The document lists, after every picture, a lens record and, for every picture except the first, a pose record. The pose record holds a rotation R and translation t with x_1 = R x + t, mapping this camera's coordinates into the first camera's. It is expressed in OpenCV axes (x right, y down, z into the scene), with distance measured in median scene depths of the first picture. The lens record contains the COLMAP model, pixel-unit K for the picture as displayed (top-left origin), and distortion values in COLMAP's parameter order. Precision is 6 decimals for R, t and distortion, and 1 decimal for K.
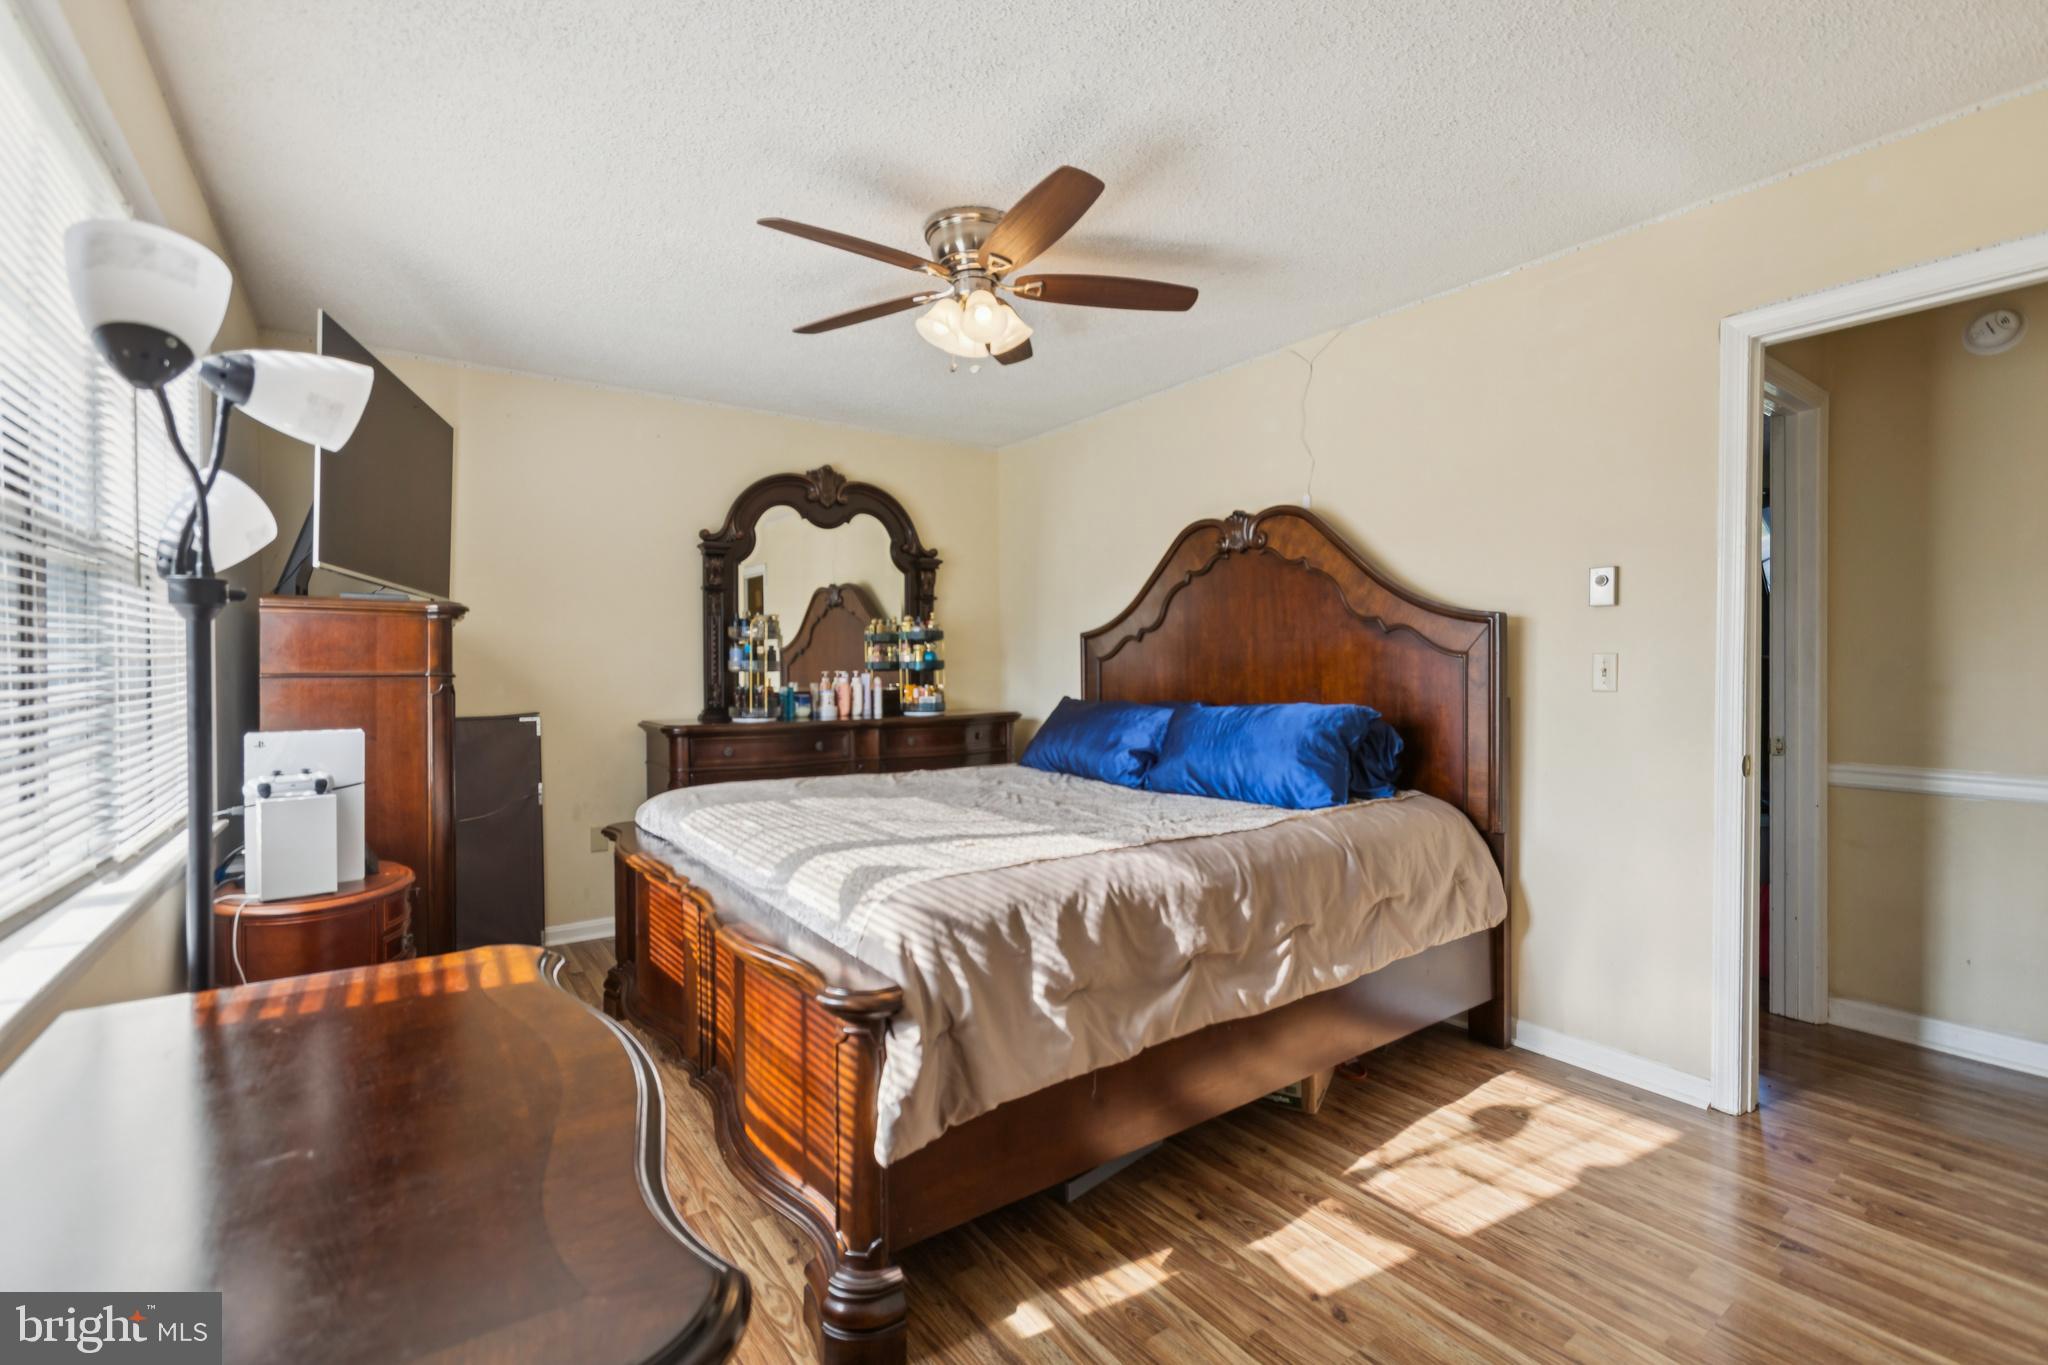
lens RADIAL K [[906.2, 0, 1027.9], [0, 906.2, 681.6], [0, 0, 1]] dist [-0.001601, -0.000239]
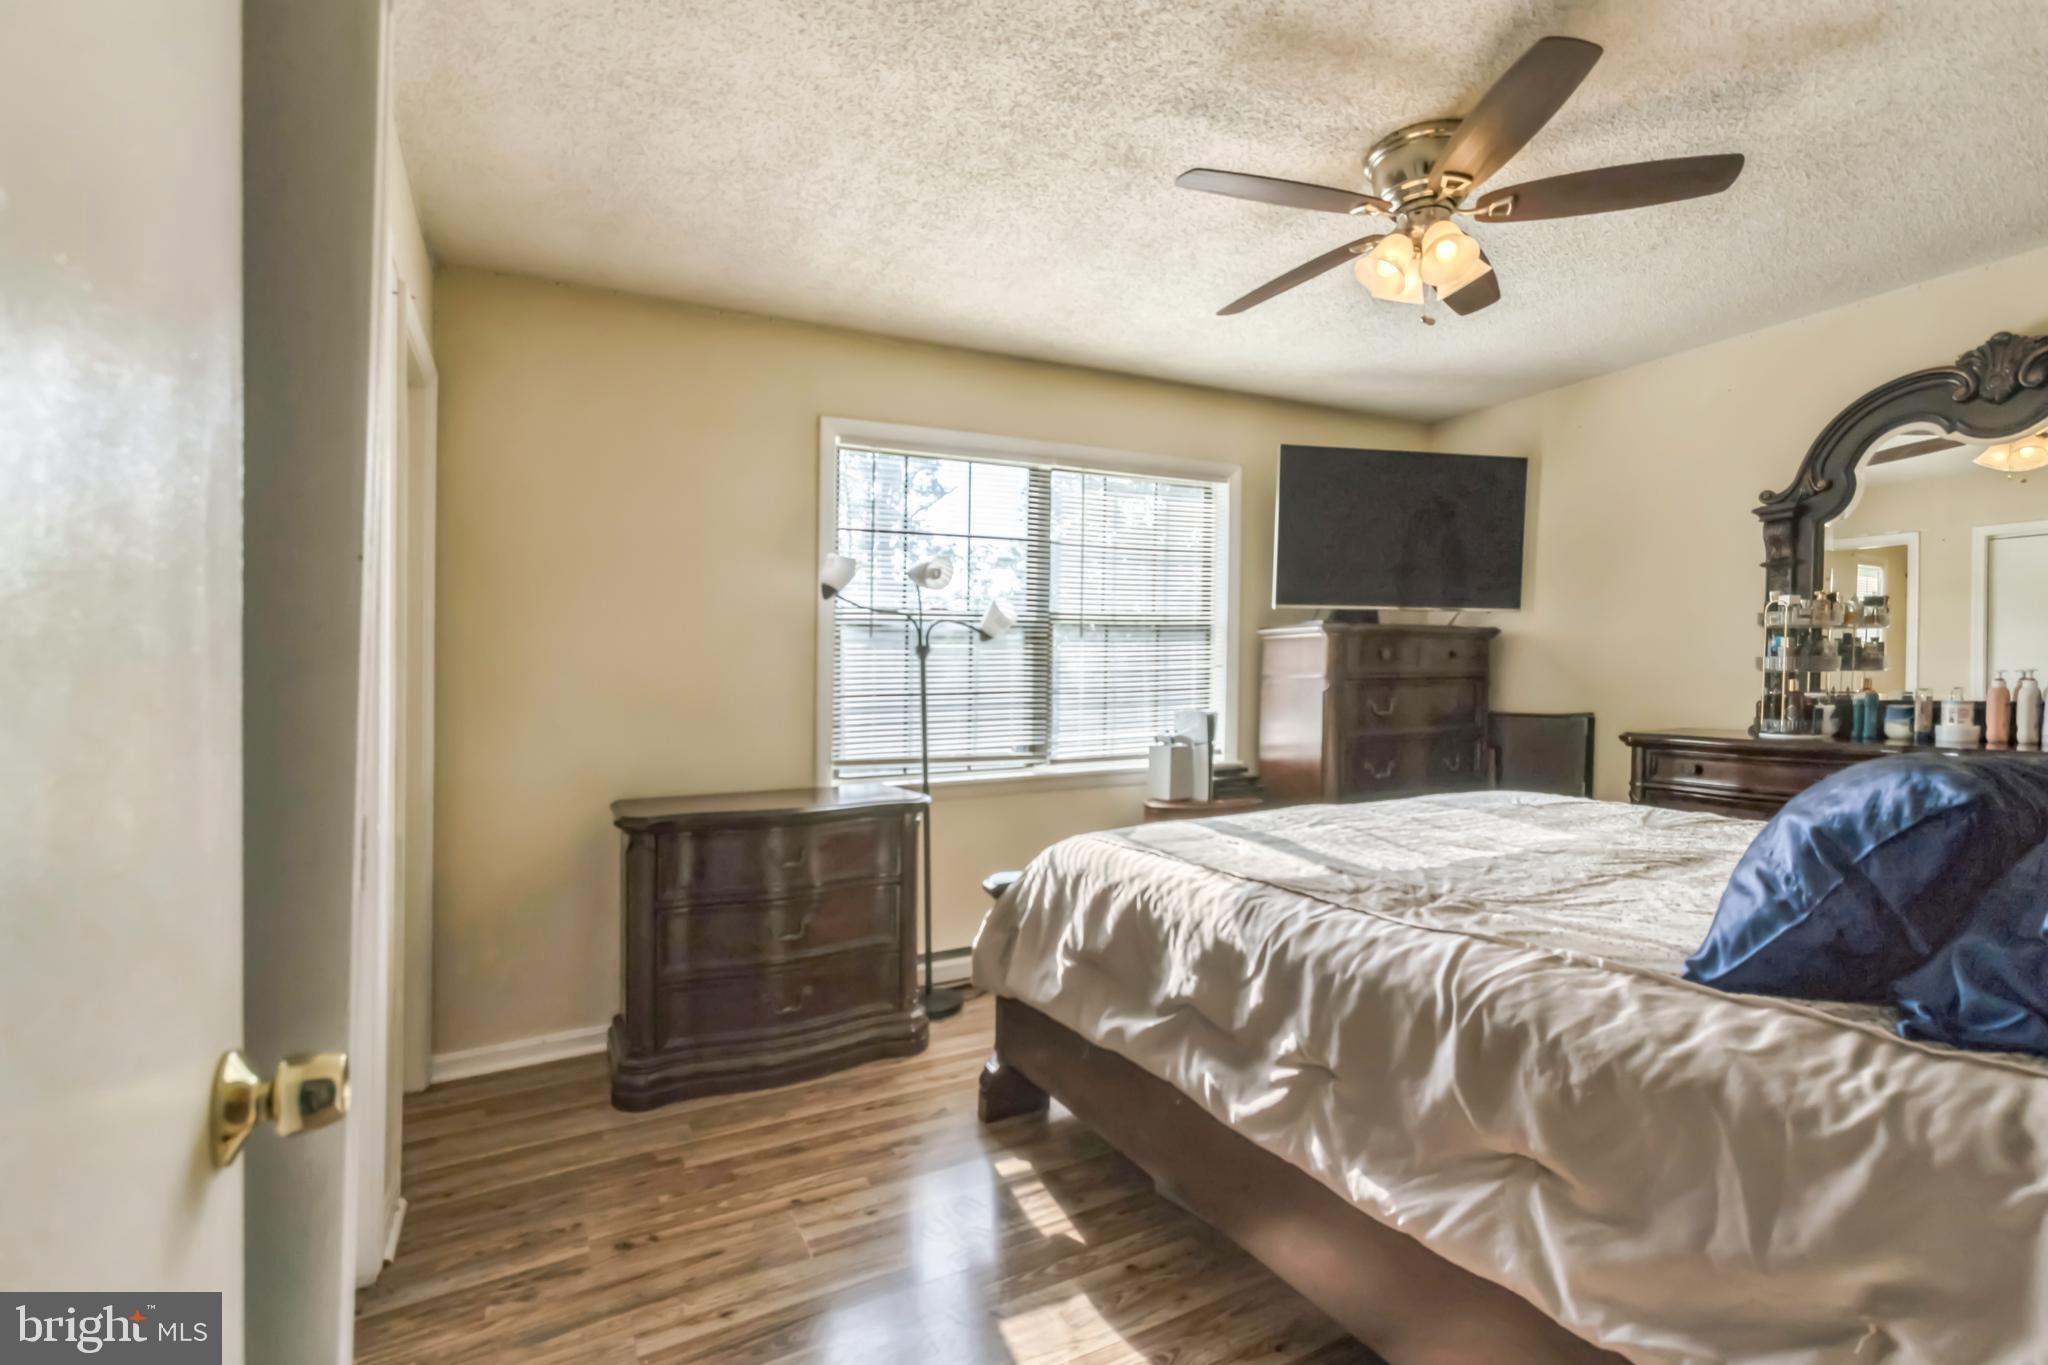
lens RADIAL K [[906.2, 0, 1023.2], [0, 906.2, 678.8], [0, 0, 1]] dist [-0.001601, -0.000239]
pose [[-0.121149, 0.004375, -0.992625, 1.077158], [-0.004085, 0.999980, 0.004906, -0.011023], [0.992626, 0.004649, -0.121129, 0.965152]]
